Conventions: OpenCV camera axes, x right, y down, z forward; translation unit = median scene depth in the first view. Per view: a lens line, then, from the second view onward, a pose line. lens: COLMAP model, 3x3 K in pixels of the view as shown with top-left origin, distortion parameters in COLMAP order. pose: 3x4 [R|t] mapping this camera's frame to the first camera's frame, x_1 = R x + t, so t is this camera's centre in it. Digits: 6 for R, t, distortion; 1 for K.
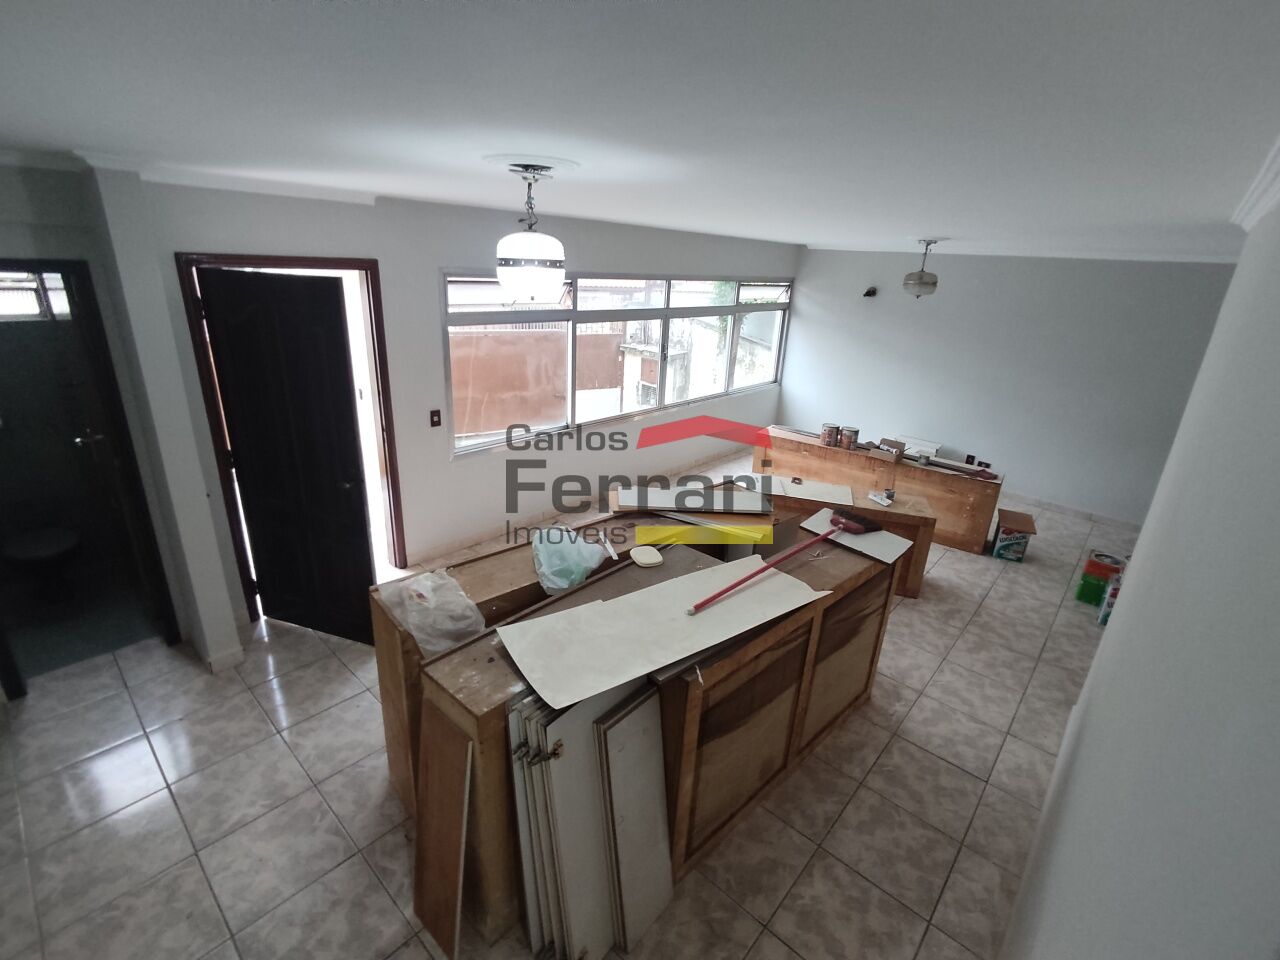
lens RADIAL K [[589.5, 0, 636.3], [0, 589.5, 472.6], [0, 0, 1]] dist [0.001059, -0.003118]
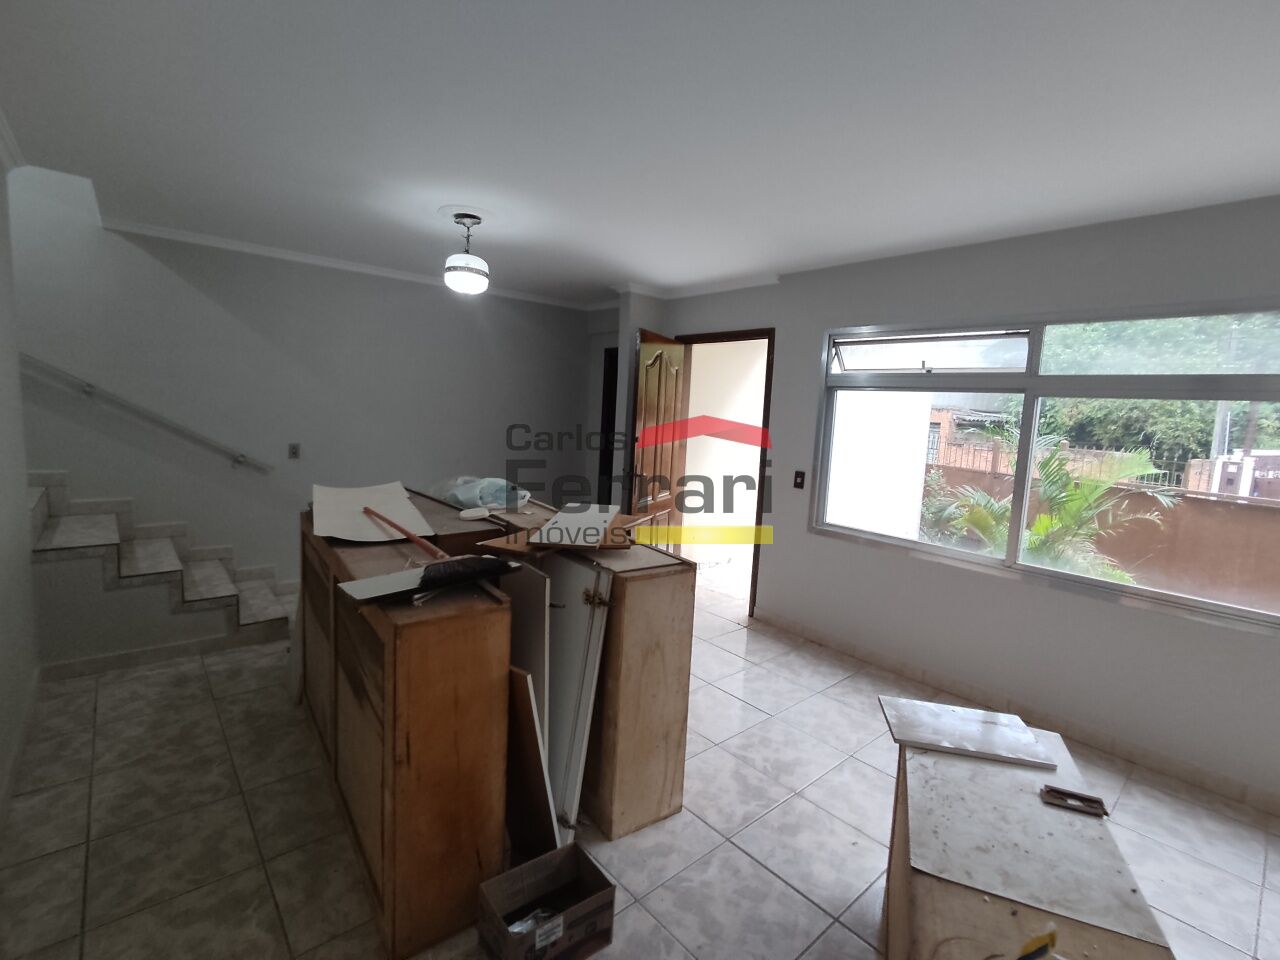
lens RADIAL K [[589.5, 0, 639.2], [0, 589.5, 471.1], [0, 0, 1]] dist [0.001059, -0.003118]
pose [[-0.113692, 0.051359, -0.992188, 0.572795], [-0.393488, 0.914671, 0.092435, -0.080005], [0.912273, 0.400923, -0.083782, 0.731825]]
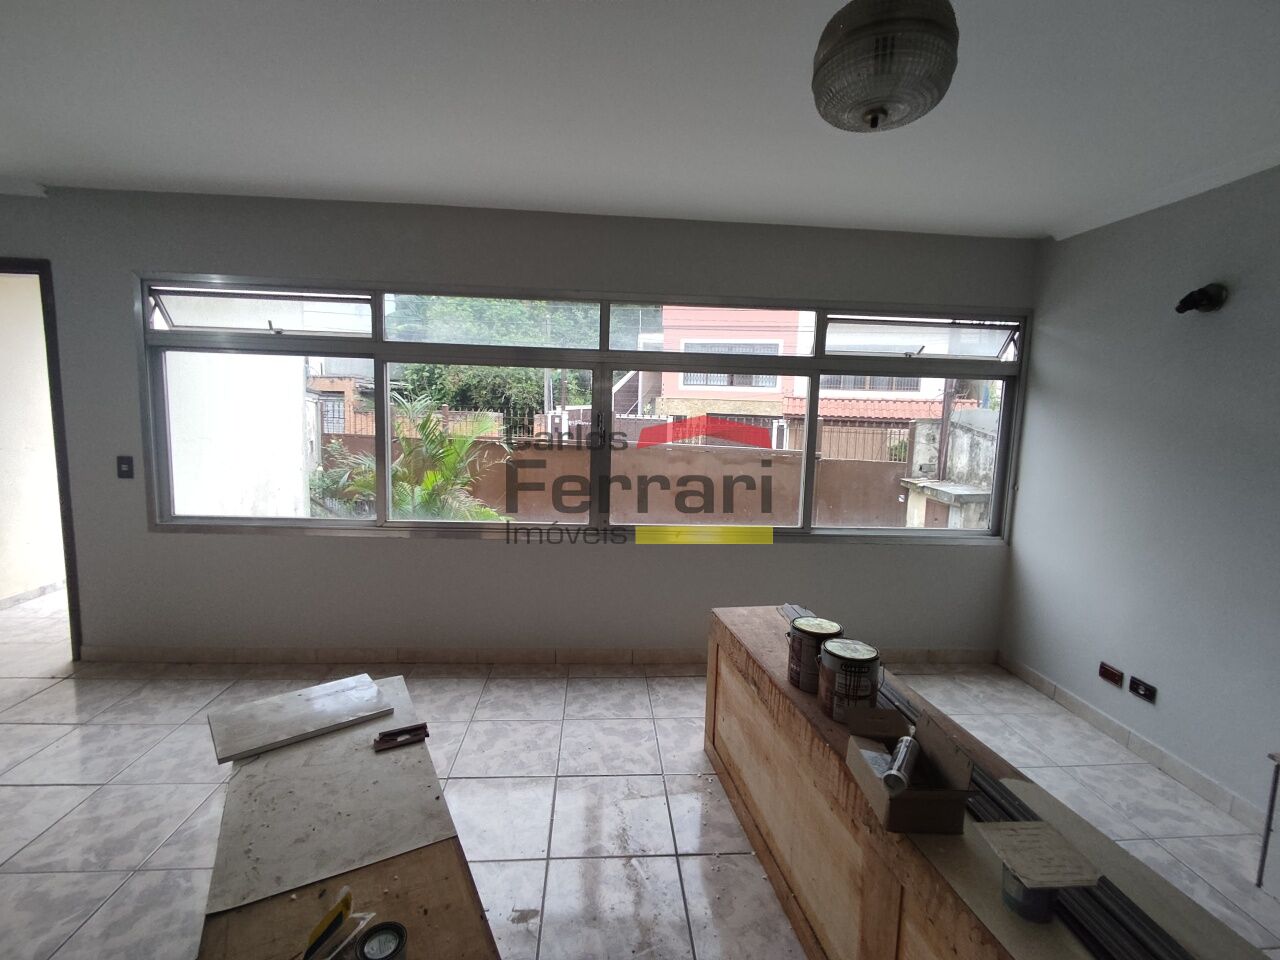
lens RADIAL K [[589.5, 0, 639.9], [0, 589.5, 472.4], [0, 0, 1]] dist [0.001059, -0.003118]
pose [[0.718271, 0.056008, -0.693506, 0.566747], [-0.233371, 0.958406, -0.164303, -0.101089], [0.655458, 0.279858, 0.701466, 0.794147]]
